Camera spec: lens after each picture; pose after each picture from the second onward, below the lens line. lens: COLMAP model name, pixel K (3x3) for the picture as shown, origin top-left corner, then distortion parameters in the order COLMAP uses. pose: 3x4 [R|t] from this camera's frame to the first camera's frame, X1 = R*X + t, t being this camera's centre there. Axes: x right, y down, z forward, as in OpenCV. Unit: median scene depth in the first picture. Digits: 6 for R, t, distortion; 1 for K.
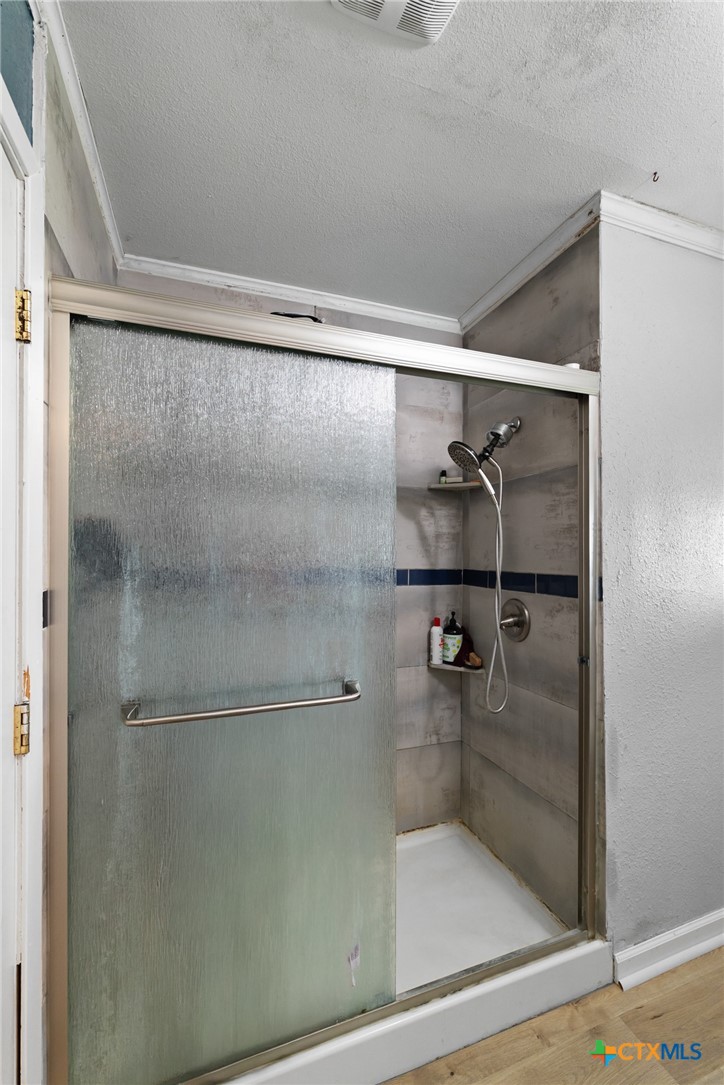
lens RADIAL K [[459.0, 0, 365.9], [0, 459.0, 547.2], [0, 0, 1]] dist [0.001879, -0.000068]
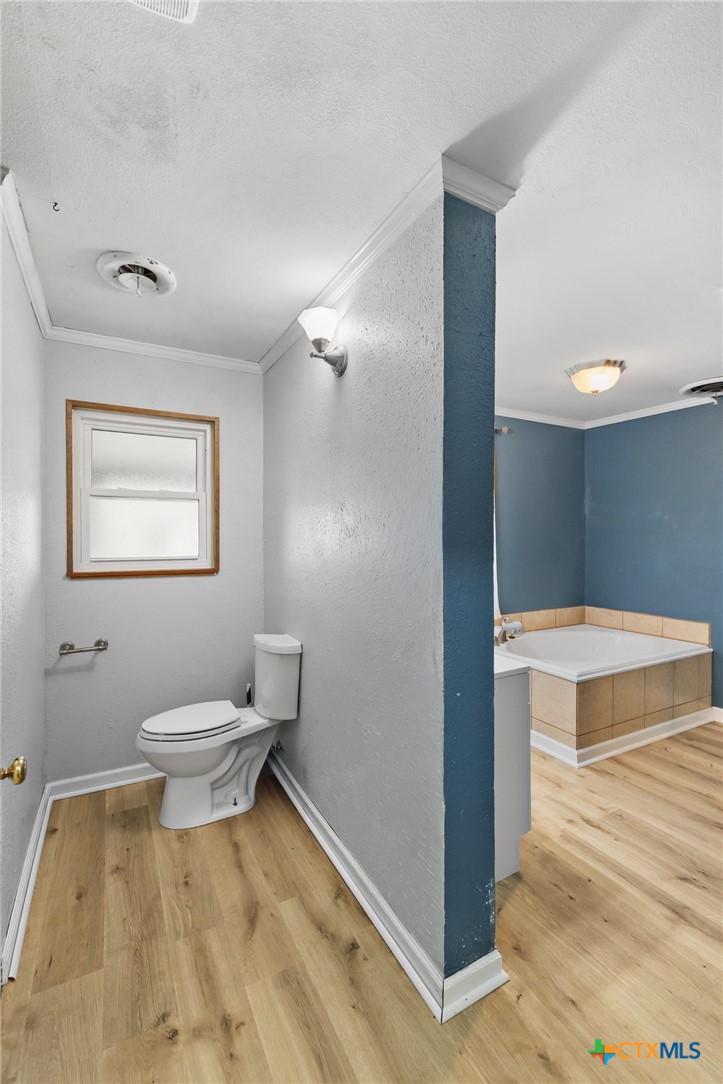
lens RADIAL K [[458.6, 0, 378.7], [0, 458.6, 536.1], [0, 0, 1]] dist [0.001879, -0.000068]
pose [[-0.167672, 0.004047, 0.985834, -0.613948], [-0.004058, 0.999980, -0.004795, -0.004180], [-0.985834, -0.004804, -0.167653, 0.423300]]
